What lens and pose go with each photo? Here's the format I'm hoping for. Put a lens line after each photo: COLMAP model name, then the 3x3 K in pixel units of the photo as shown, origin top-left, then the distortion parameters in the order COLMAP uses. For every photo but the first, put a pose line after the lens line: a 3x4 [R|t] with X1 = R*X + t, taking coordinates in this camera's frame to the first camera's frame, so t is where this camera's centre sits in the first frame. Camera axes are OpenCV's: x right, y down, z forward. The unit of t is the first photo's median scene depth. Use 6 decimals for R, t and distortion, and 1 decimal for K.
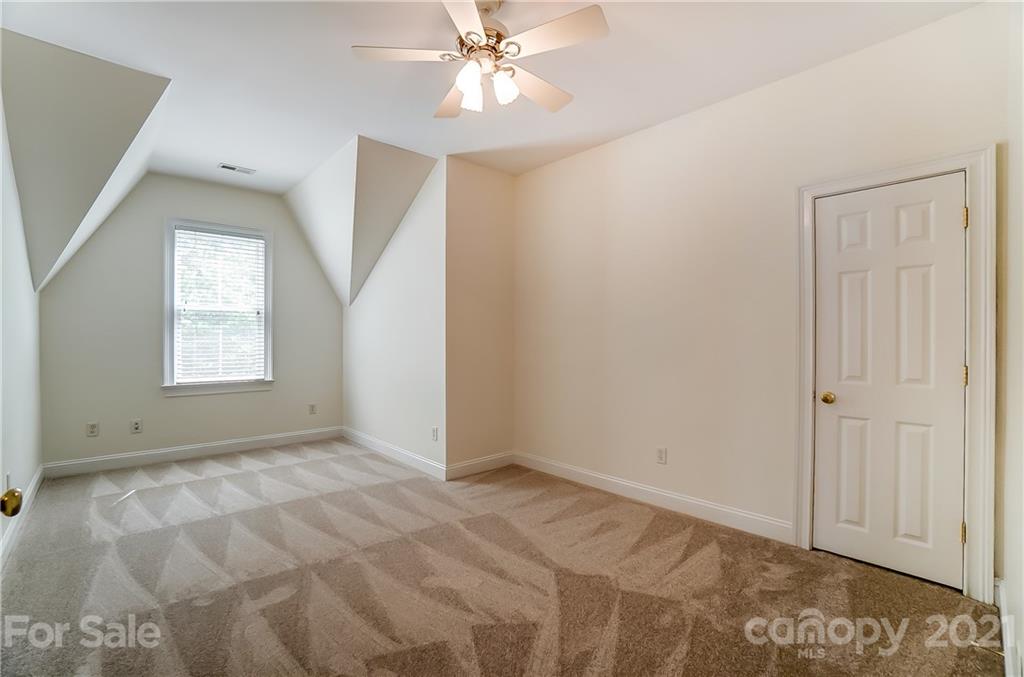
lens RADIAL K [[460.7, 0, 505.9], [0, 460.7, 336.0], [0, 0, 1]] dist [-0.023663, 0.000470]
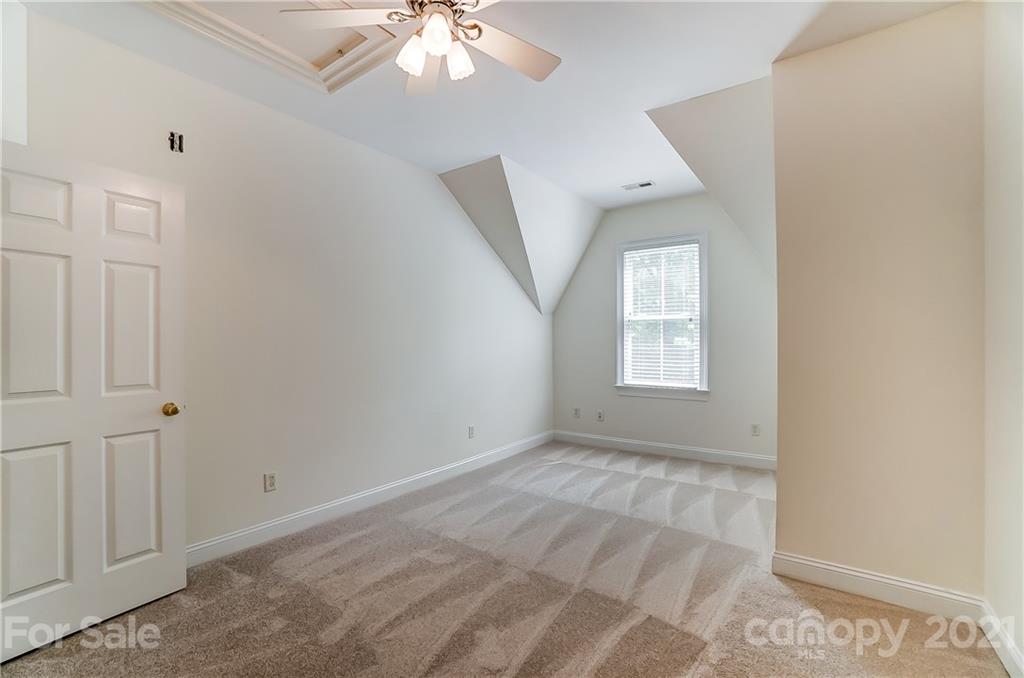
lens RADIAL K [[460.7, 0, 492.8], [0, 460.7, 337.5], [0, 0, 1]] dist [-0.023663, 0.000470]
pose [[0.199717, -0.007010, -0.979829, 0.404668], [0.003432, 0.999973, -0.006454, -0.010309], [0.979848, -0.002074, 0.199735, 0.485799]]
